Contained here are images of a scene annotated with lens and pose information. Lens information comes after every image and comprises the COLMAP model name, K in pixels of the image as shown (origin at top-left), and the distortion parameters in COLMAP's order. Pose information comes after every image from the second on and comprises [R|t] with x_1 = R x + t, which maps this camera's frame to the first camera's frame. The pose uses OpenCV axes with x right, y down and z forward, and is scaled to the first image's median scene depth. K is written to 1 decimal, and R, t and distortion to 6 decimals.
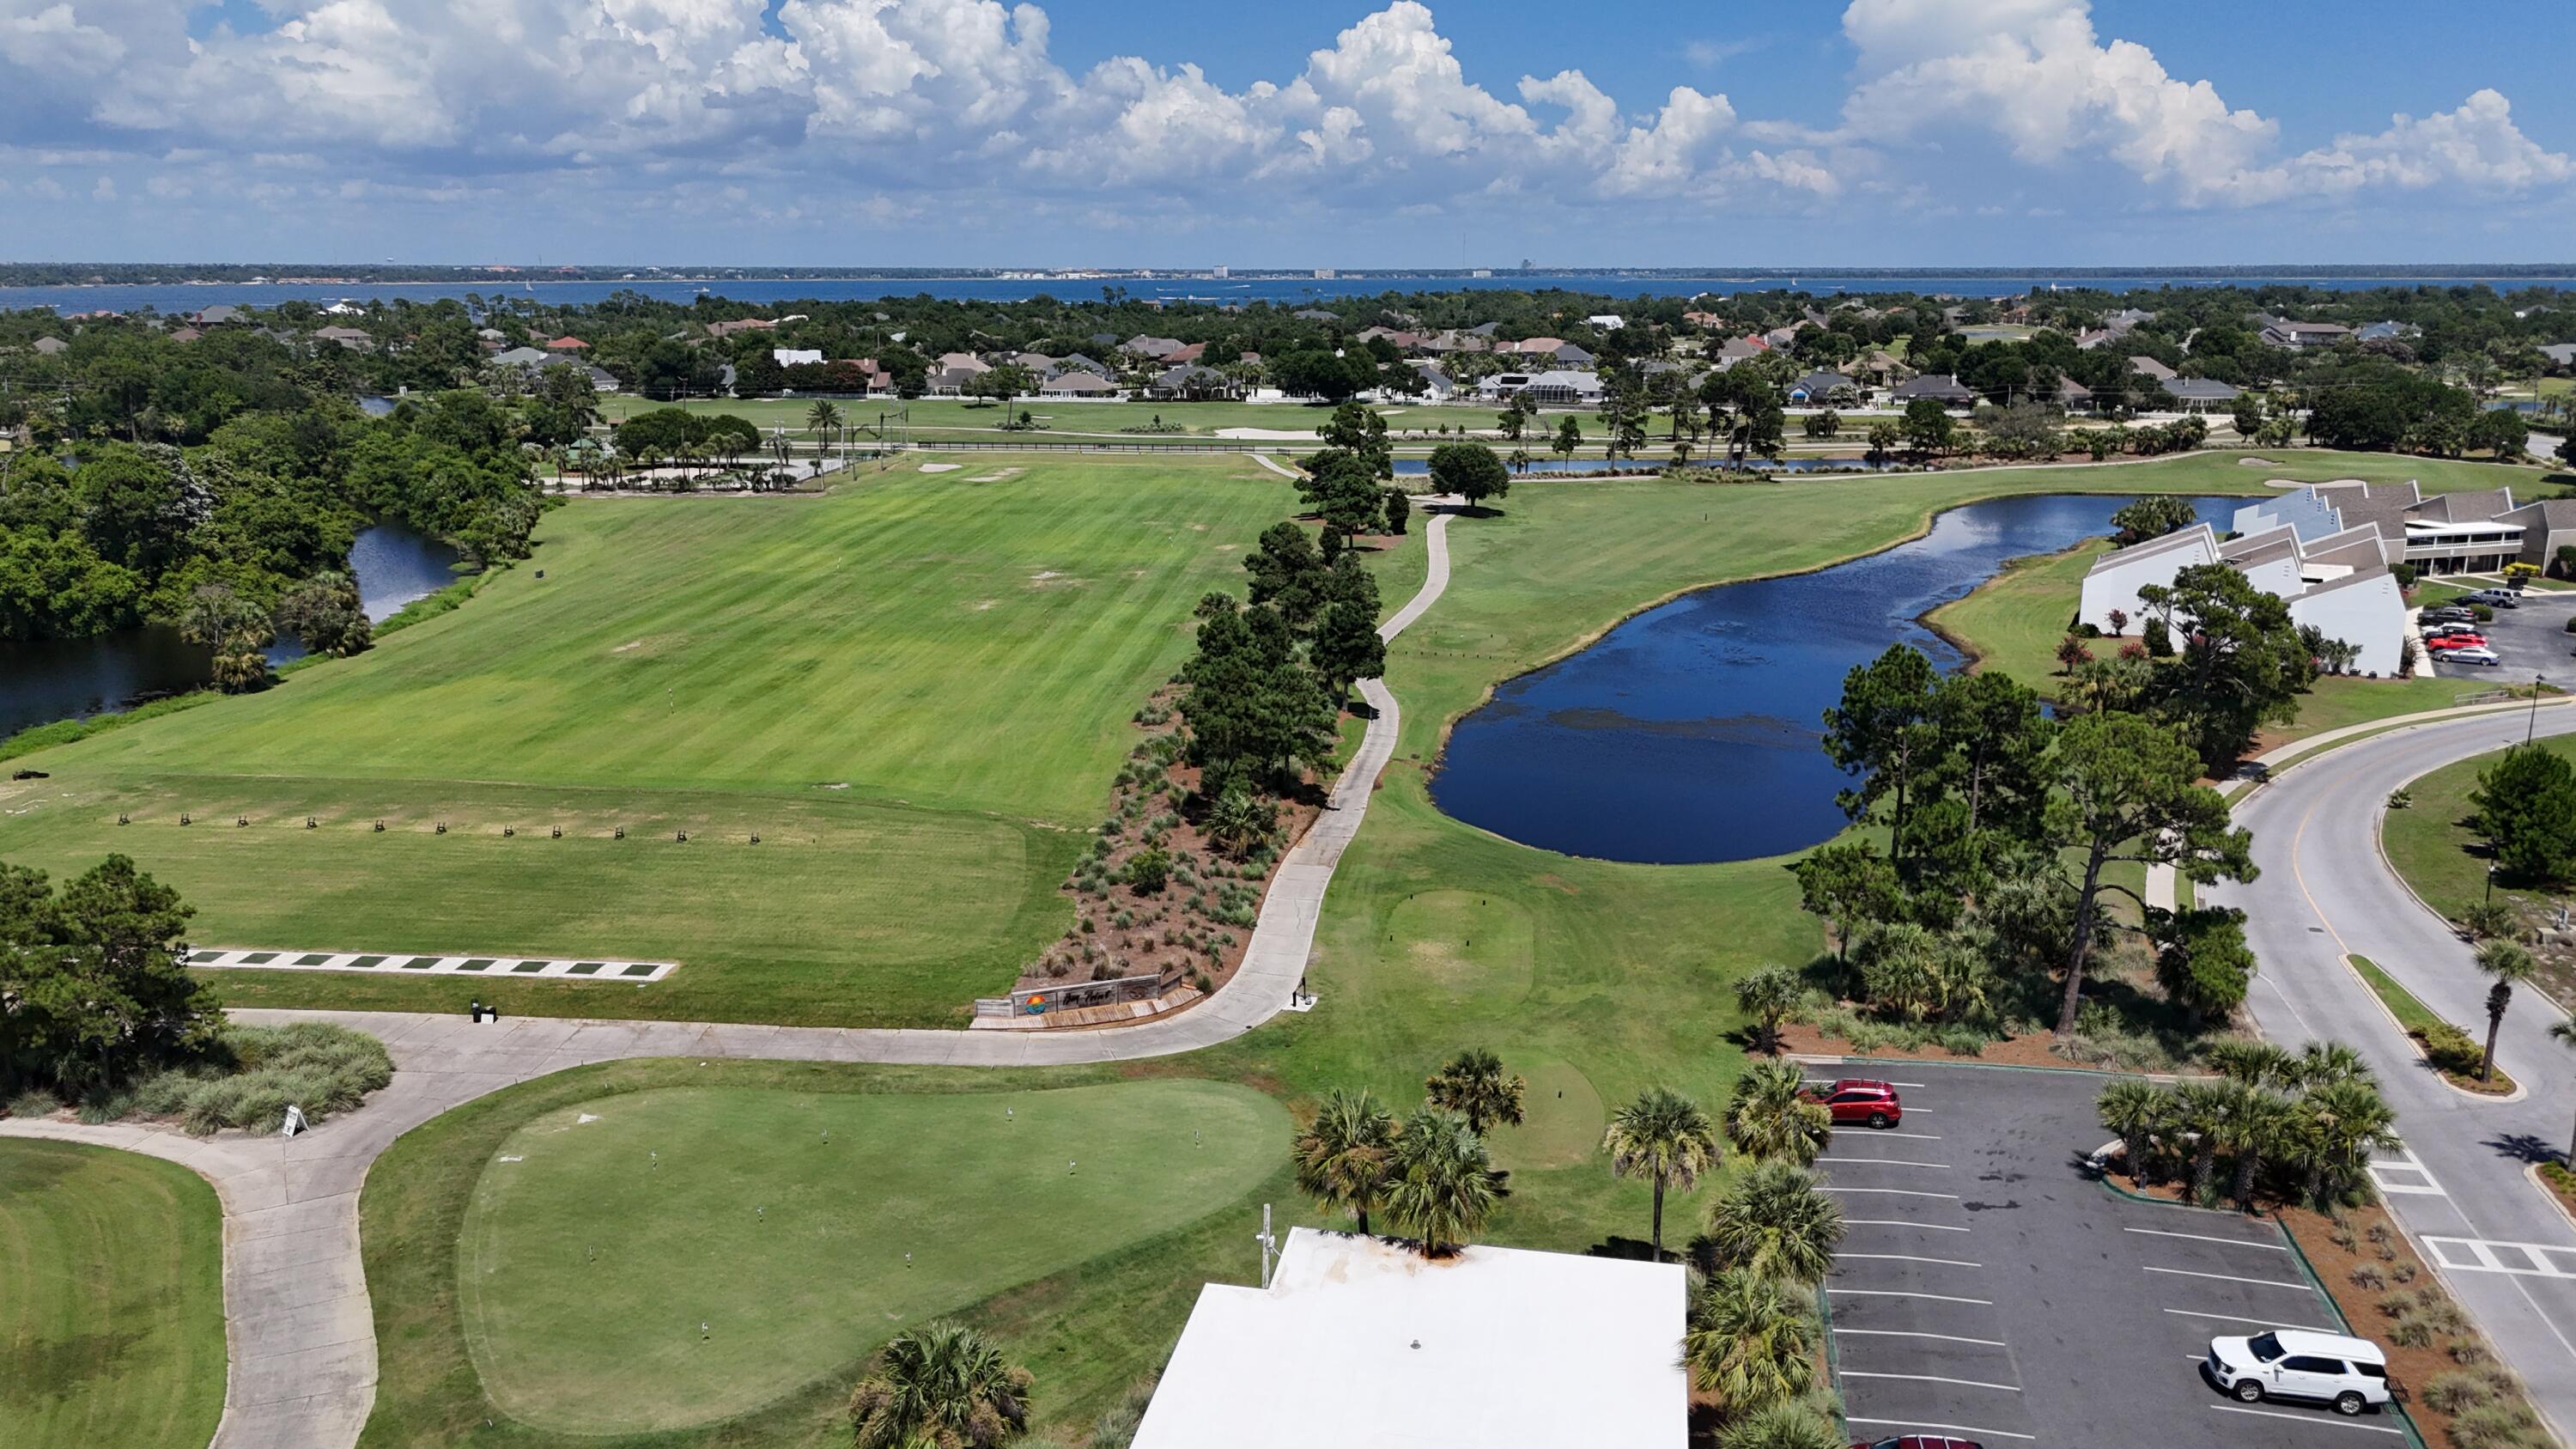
lens RADIAL K [[1889.0, 0, 1285.9], [0, 1889.0, 719.2], [0, 0, 1]] dist [0.082777, -0.086312]
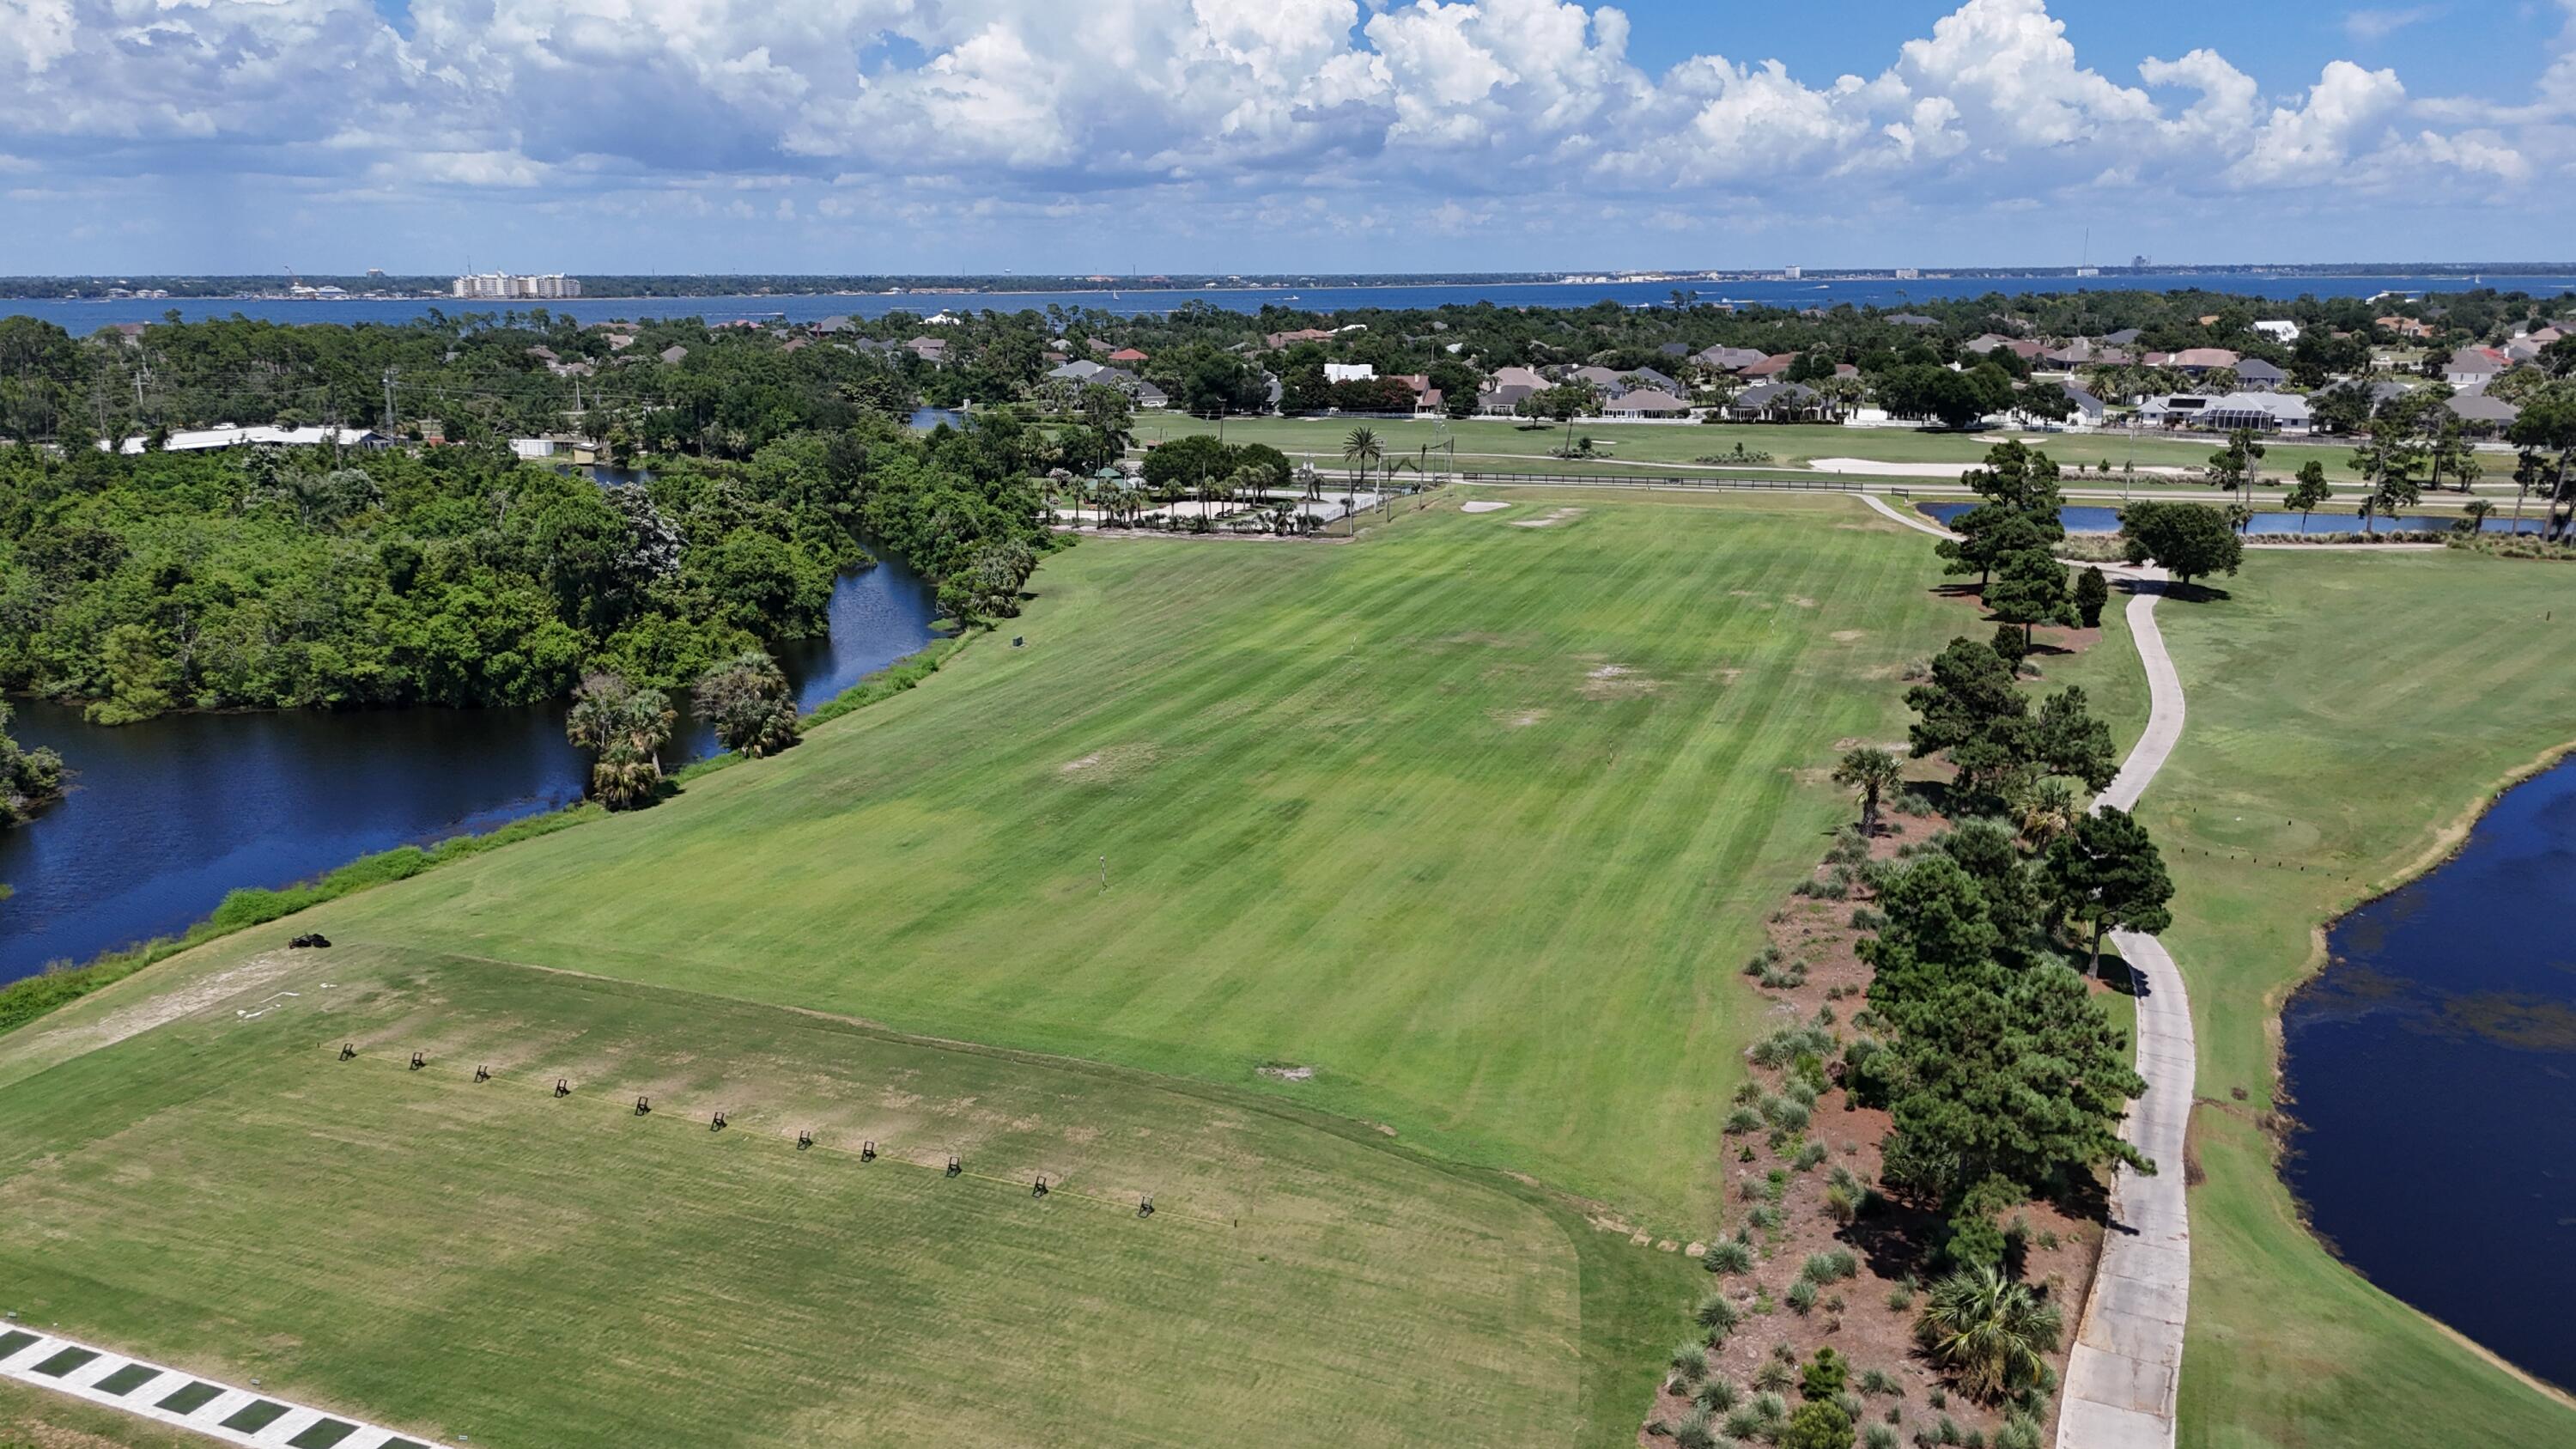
lens RADIAL K [[1889.0, 0, 1284.6], [0, 1889.0, 732.8], [0, 0, 1]] dist [0.082777, -0.086312]
pose [[0.959123, 0.062257, -0.276055, -0.042741], [-0.060940, 0.998052, 0.013353, -0.059640], [0.276349, 0.004016, 0.961049, 0.240422]]
